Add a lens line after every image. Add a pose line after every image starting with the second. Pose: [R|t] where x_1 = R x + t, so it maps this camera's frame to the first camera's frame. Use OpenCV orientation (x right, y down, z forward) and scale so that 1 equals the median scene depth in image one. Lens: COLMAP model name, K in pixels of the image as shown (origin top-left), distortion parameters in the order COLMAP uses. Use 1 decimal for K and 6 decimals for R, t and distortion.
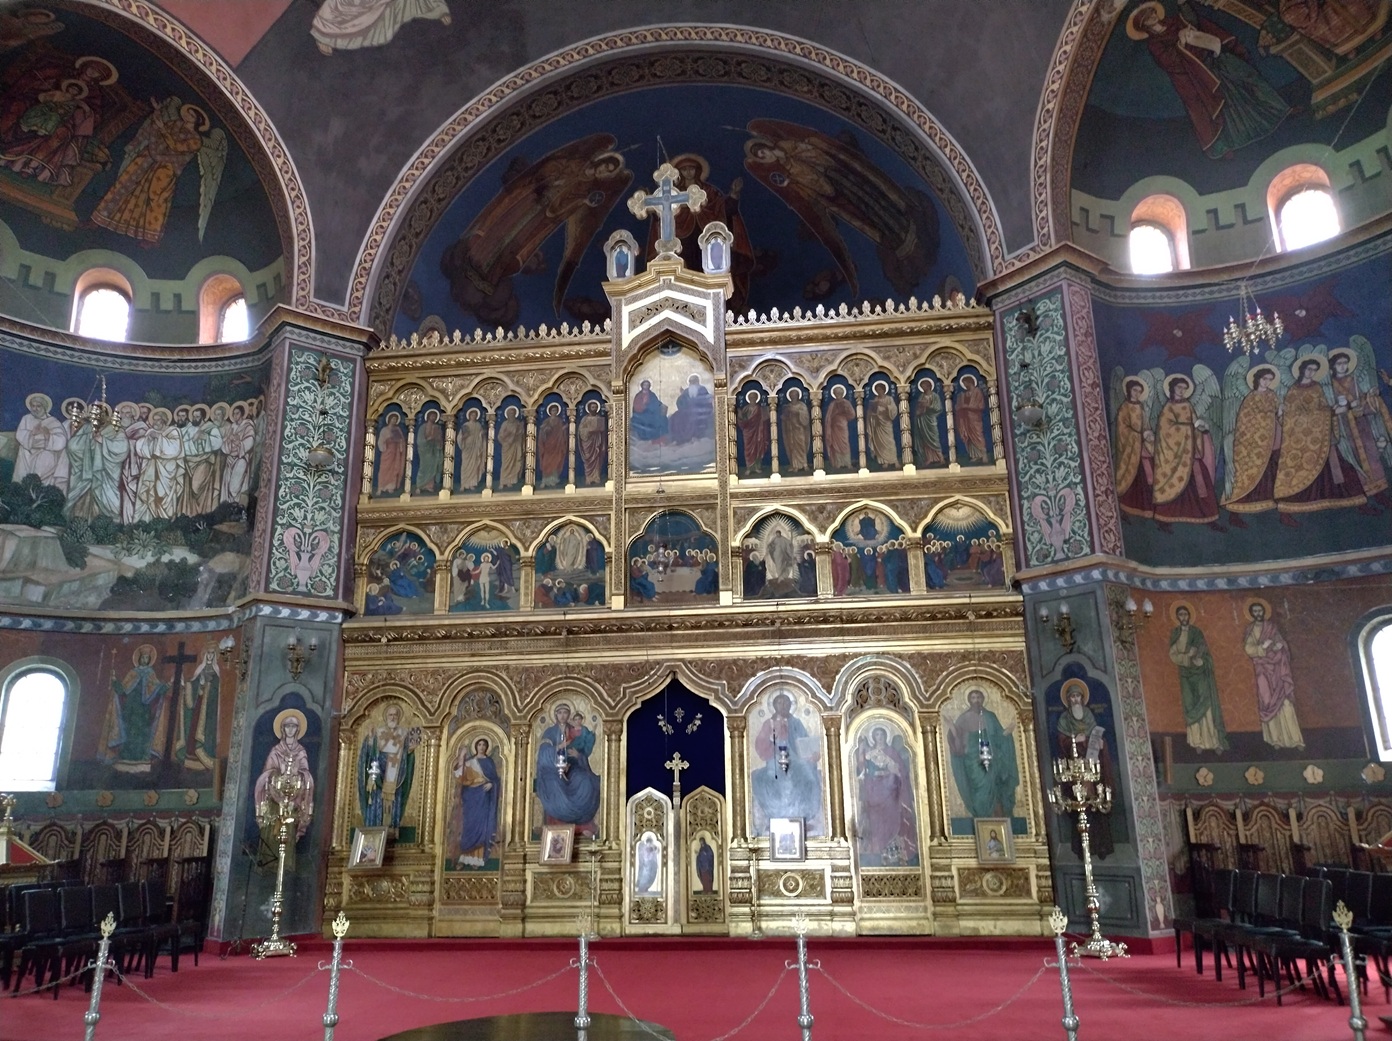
lens RADIAL K [[1007.3, 0, 696.0], [0, 1007.3, 520.5], [0, 0, 1]] dist [0.043714, -0.053947]
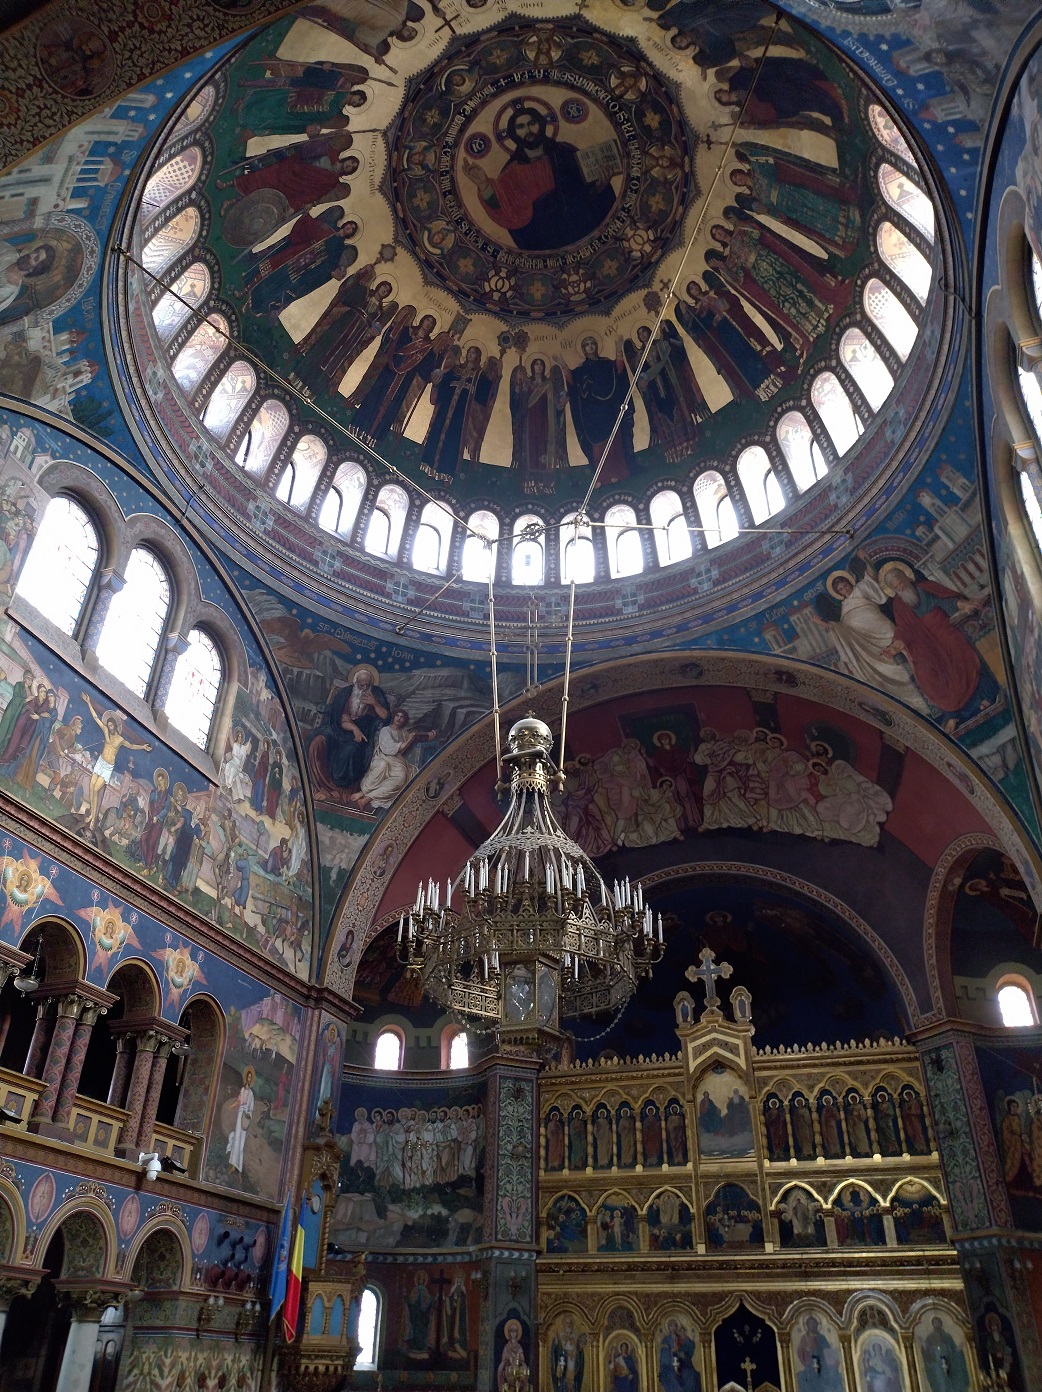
lens RADIAL K [[1007.3, 0, 521.0], [0, 1007.3, 696.0], [0, 0, 1]] dist [0.043714, -0.053947]
pose [[0.976342, -0.094484, -0.194495, 0.040142], [0.027473, 0.946394, -0.321843, -0.237019], [0.214478, 0.308886, 0.926601, -0.835180]]
